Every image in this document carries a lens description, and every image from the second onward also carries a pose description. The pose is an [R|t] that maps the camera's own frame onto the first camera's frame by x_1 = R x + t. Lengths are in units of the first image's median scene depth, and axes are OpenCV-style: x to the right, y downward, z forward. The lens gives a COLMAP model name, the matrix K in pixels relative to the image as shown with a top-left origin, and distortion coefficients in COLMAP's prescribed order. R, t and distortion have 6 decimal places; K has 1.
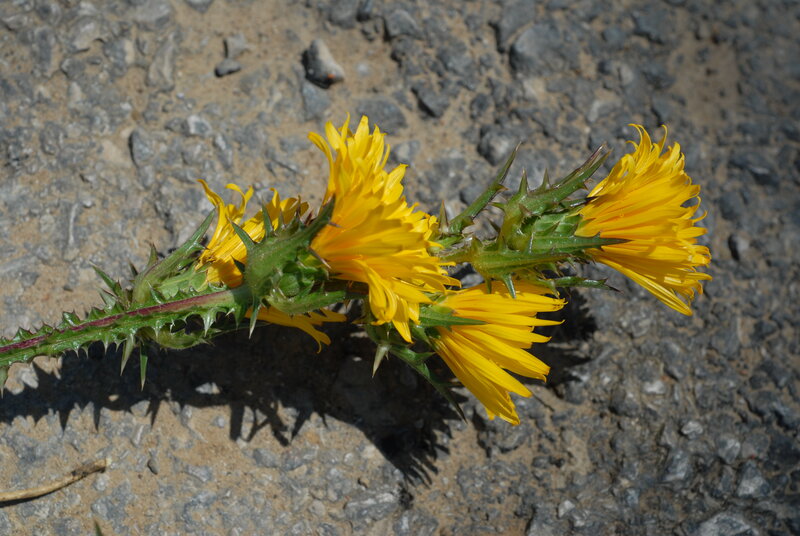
lens RADIAL K [[2272.9, 0, 406.0], [0, 2272.9, 271.0], [0, 0, 1]] dist [0.027876, 0.000000]
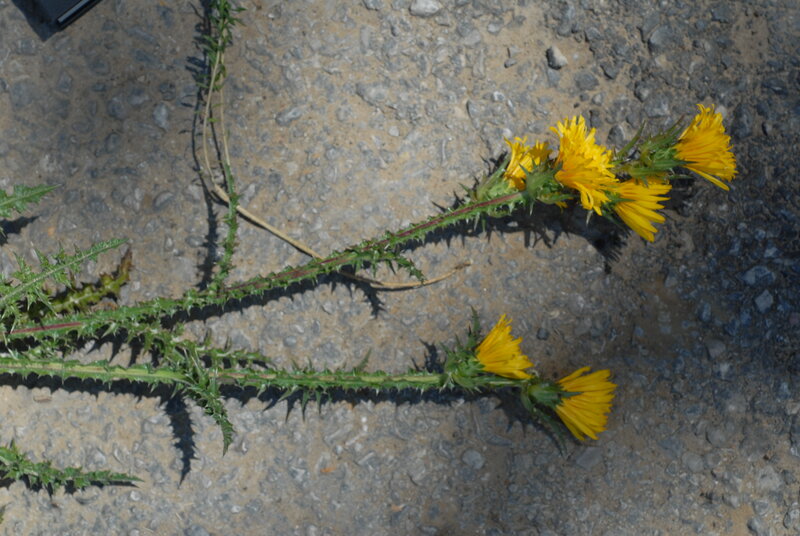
lens RADIAL K [[2272.9, 0, 398.9], [0, 2272.9, 266.0], [0, 0, 1]] dist [0.027876, 0.000000]
pose [[0.988662, -0.054708, -0.139835, 0.103594], [0.085273, 0.971087, 0.222975, -0.392167], [0.123593, -0.232371, 0.964743, -1.085017]]
